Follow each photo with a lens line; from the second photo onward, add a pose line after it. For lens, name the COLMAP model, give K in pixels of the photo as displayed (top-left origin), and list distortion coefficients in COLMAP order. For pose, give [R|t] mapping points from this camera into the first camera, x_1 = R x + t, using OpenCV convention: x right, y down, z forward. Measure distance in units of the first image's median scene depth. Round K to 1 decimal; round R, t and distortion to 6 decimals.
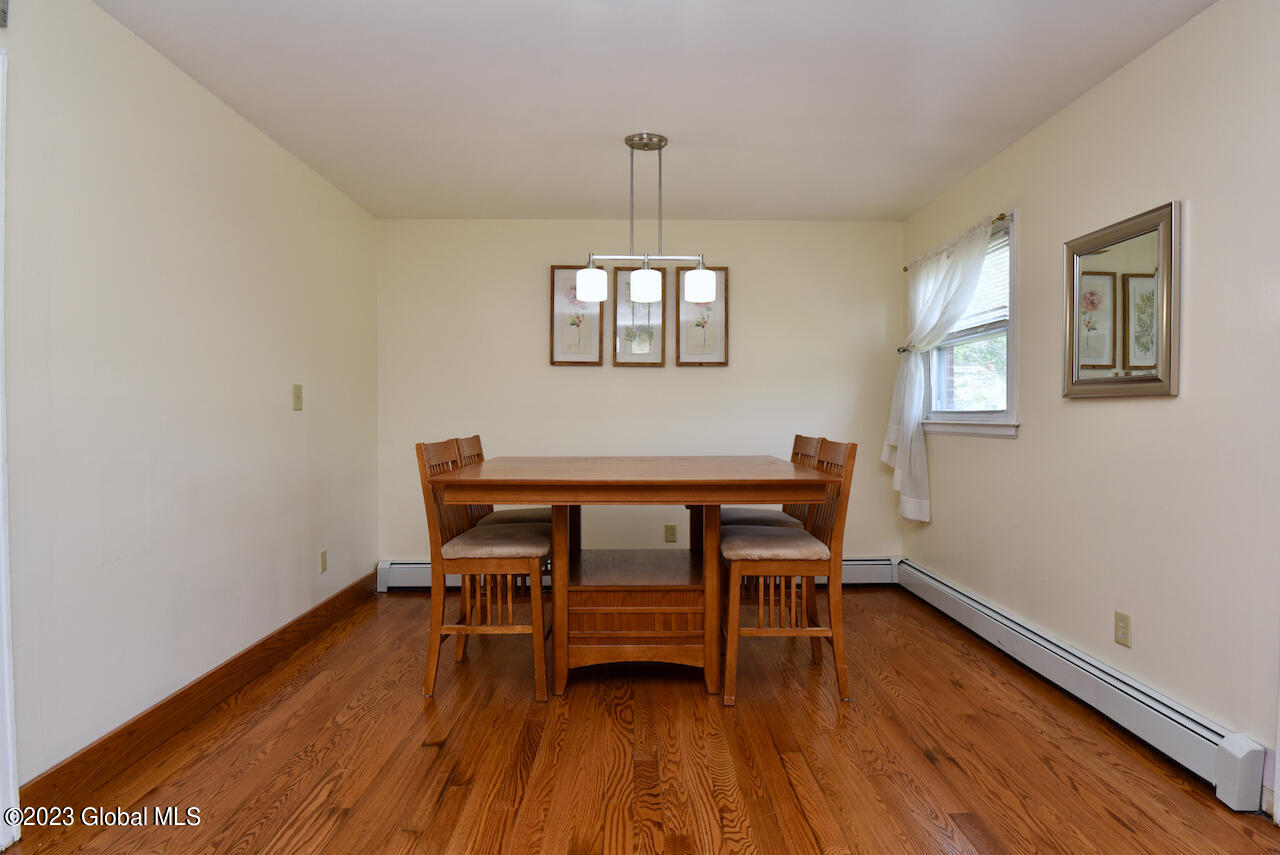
lens RADIAL K [[623.5, 0, 646.9], [0, 623.5, 425.1], [0, 0, 1]] dist [-0.027186, -0.001715]
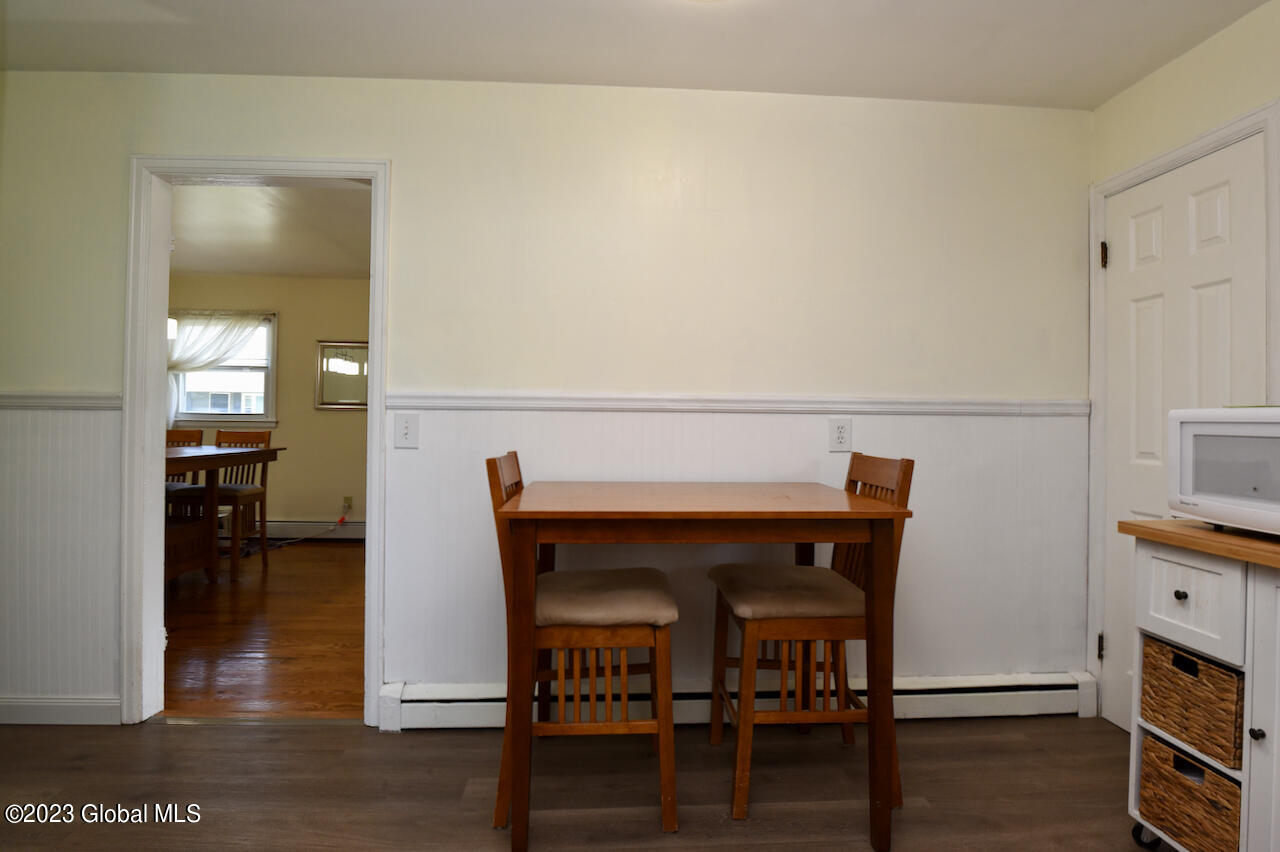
lens RADIAL K [[638.0, 0, 639.4], [0, 638.0, 418.1], [0, 0, 1]] dist [-0.028813, -0.000713]
pose [[-0.036621, 0.003213, 0.999324, -1.413914], [0.003464, 0.999989, -0.003088, -0.000182], [-0.999323, 0.003348, -0.036632, -0.074864]]
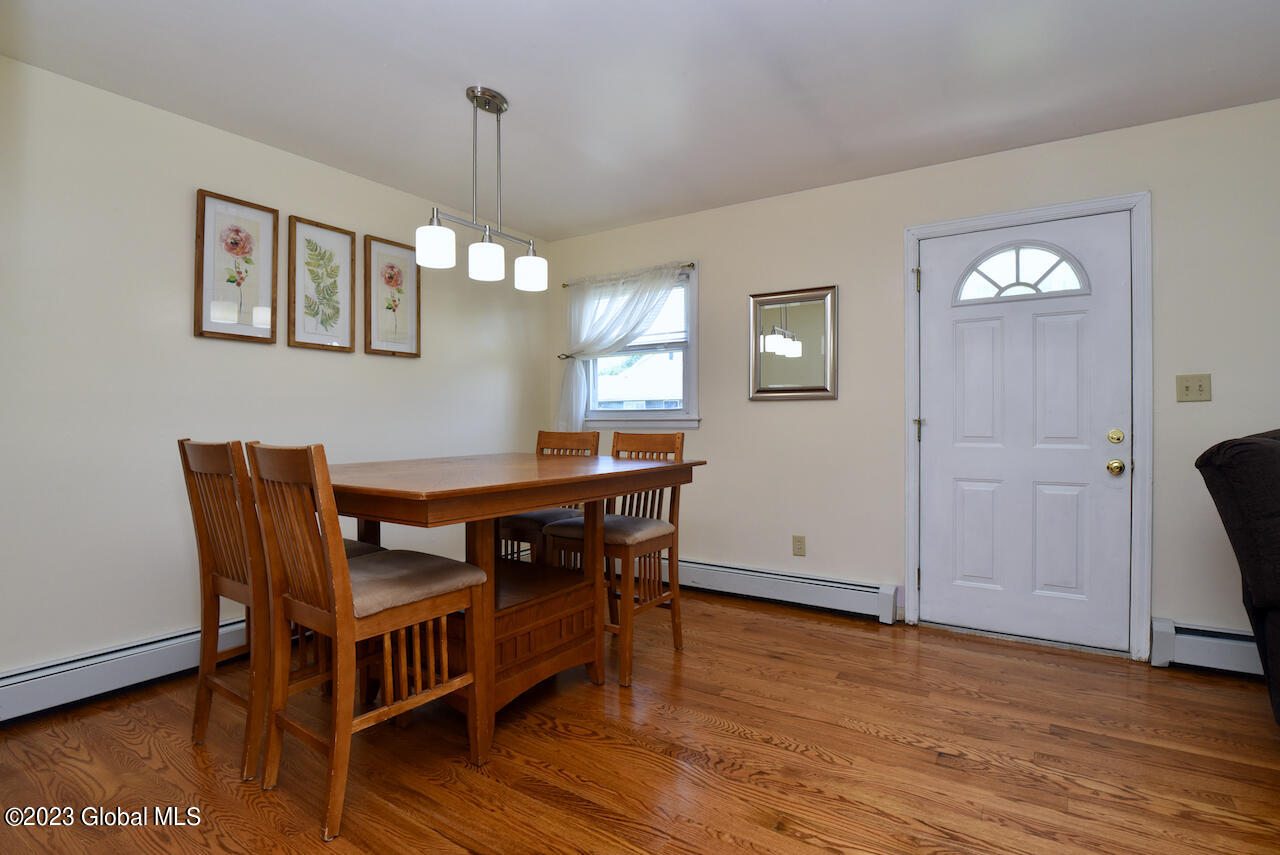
lens RADIAL K [[623.5, 0, 646.9], [0, 623.5, 425.1], [0, 0, 1]] dist [-0.027186, -0.001715]
pose [[0.563257, -0.007758, 0.826245, -0.589173], [0.016704, 0.999858, -0.001999, 0.012673], [-0.826113, 0.014928, 0.563307, 0.312432]]
